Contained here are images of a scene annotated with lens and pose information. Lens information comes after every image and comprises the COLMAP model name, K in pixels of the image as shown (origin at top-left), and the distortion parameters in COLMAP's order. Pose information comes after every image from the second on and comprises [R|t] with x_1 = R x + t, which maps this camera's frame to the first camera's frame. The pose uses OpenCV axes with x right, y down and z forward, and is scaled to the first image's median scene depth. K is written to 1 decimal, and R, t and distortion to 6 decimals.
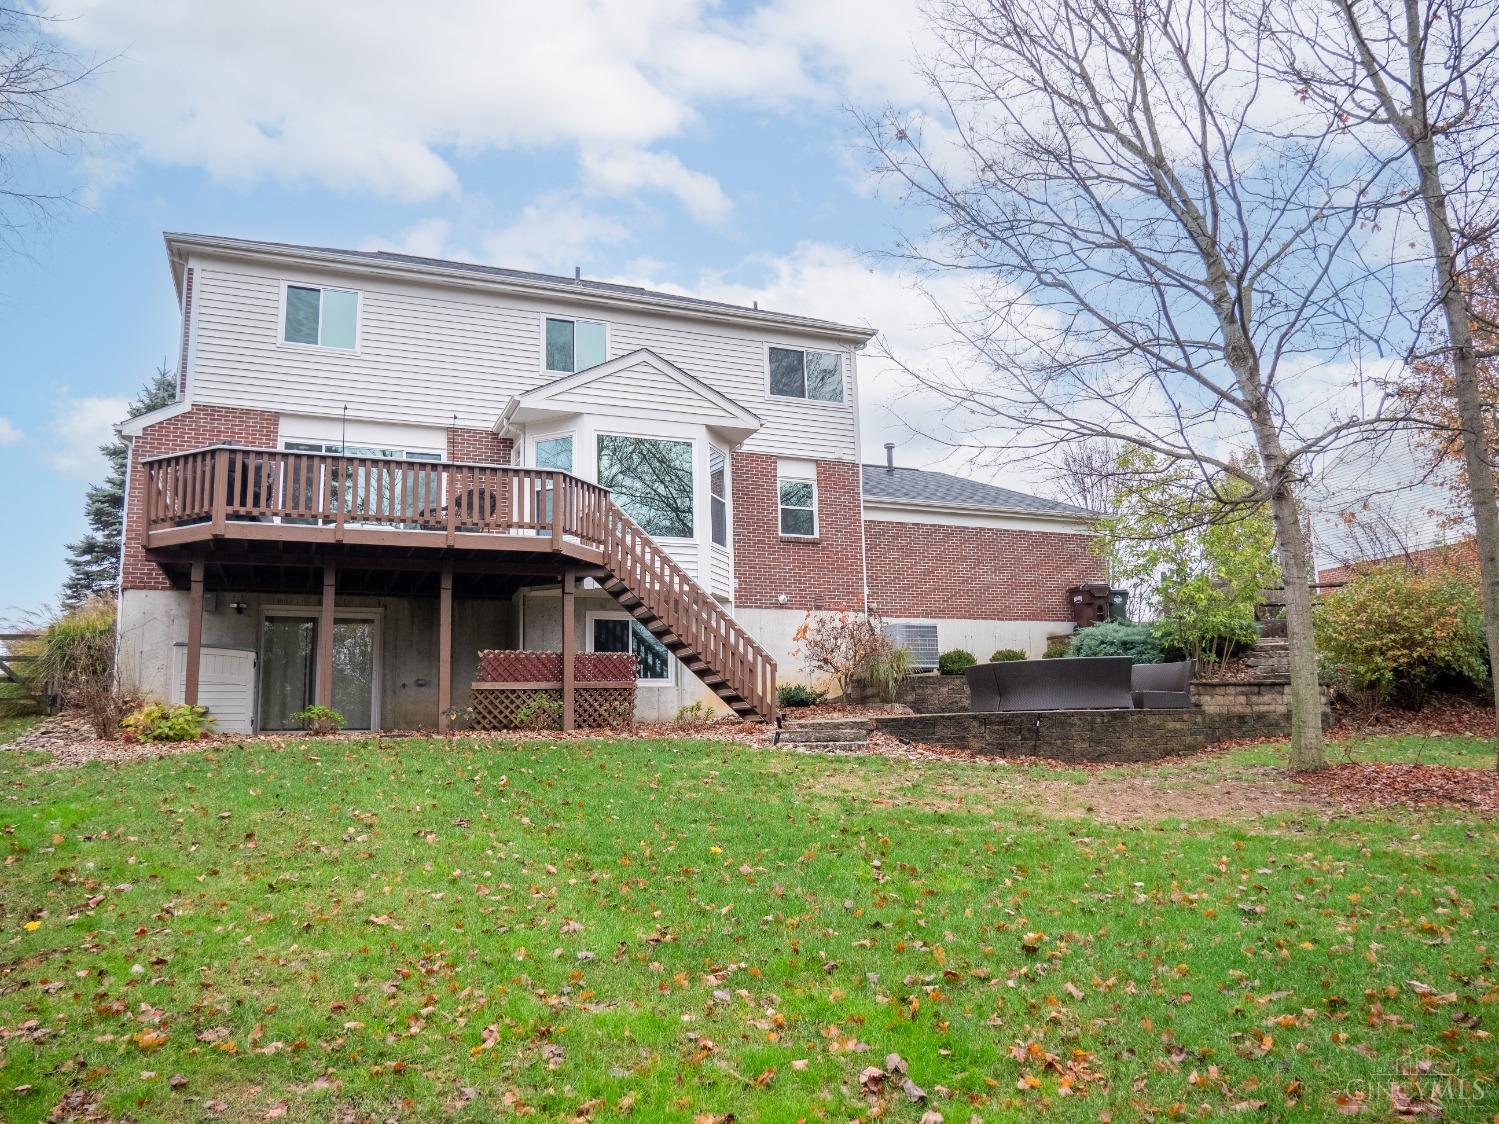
lens RADIAL K [[1047.8, 0, 749.5], [0, 1047.8, 562.0], [0, 0, 1]] dist [0.000686, 0.000356]
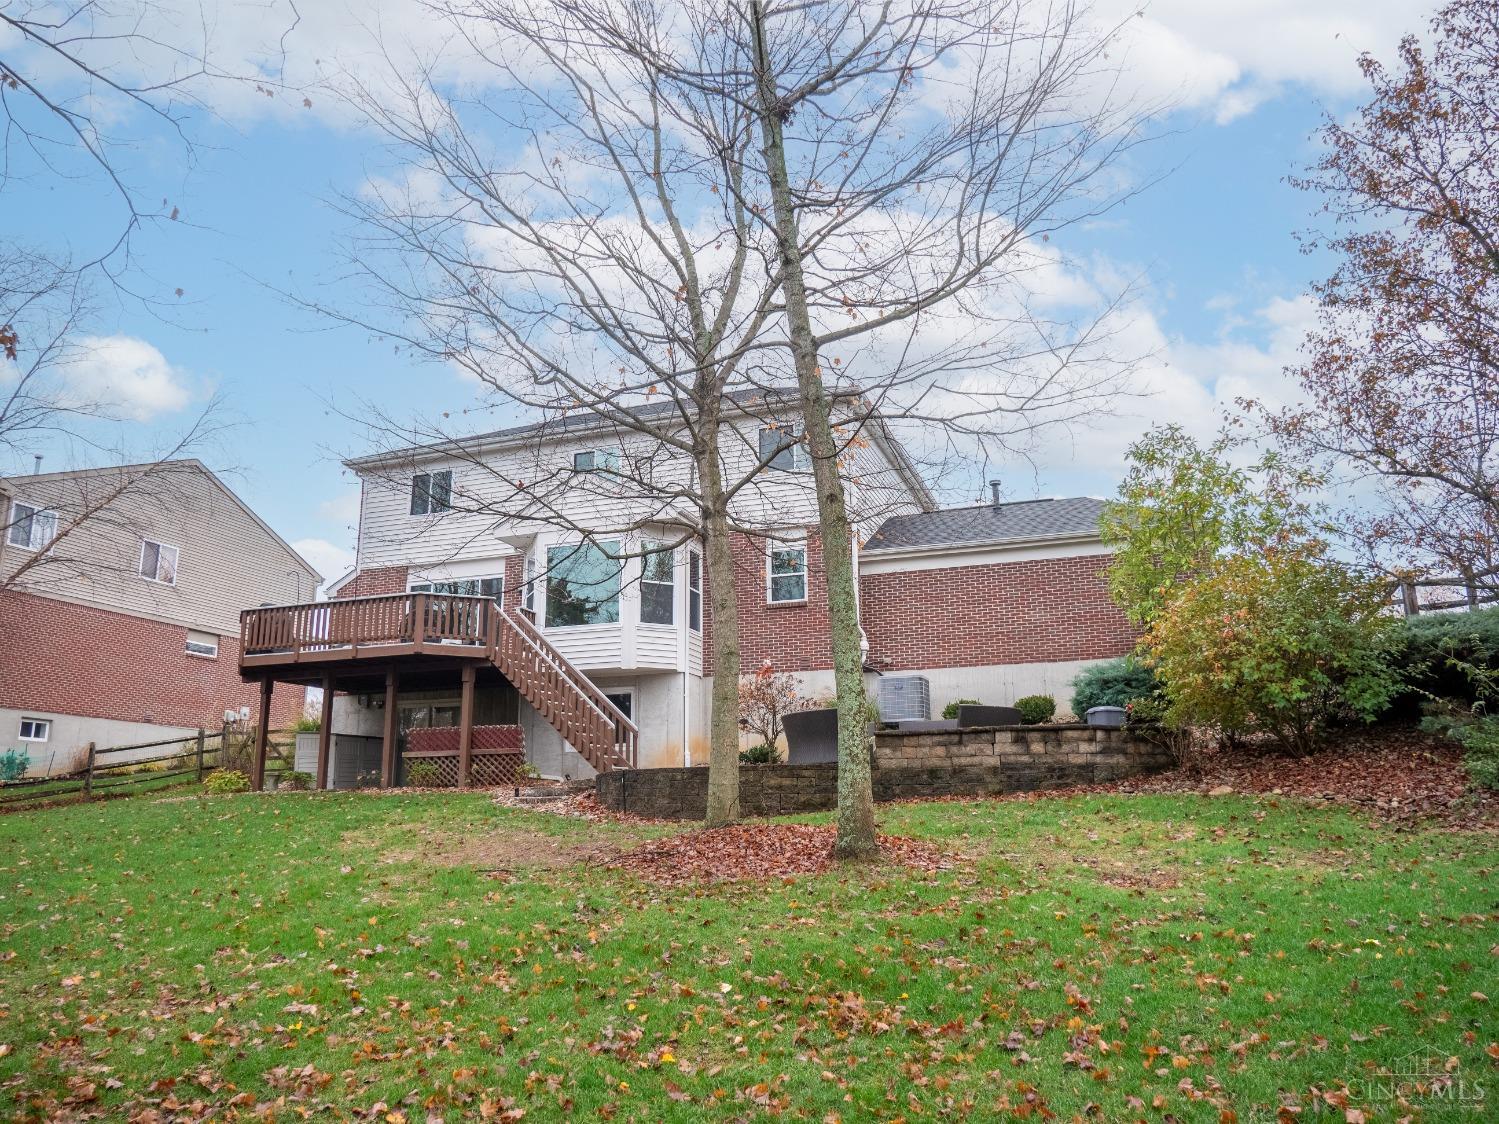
lens RADIAL K [[1047.8, 0, 749.5], [0, 1047.8, 562.0], [0, 0, 1]] dist [0.000686, 0.000356]
pose [[0.743892, -0.141349, -0.653180, 0.887323], [0.104671, 0.989957, -0.095021, 0.039803], [0.660052, 0.002317, 0.751217, 0.229641]]
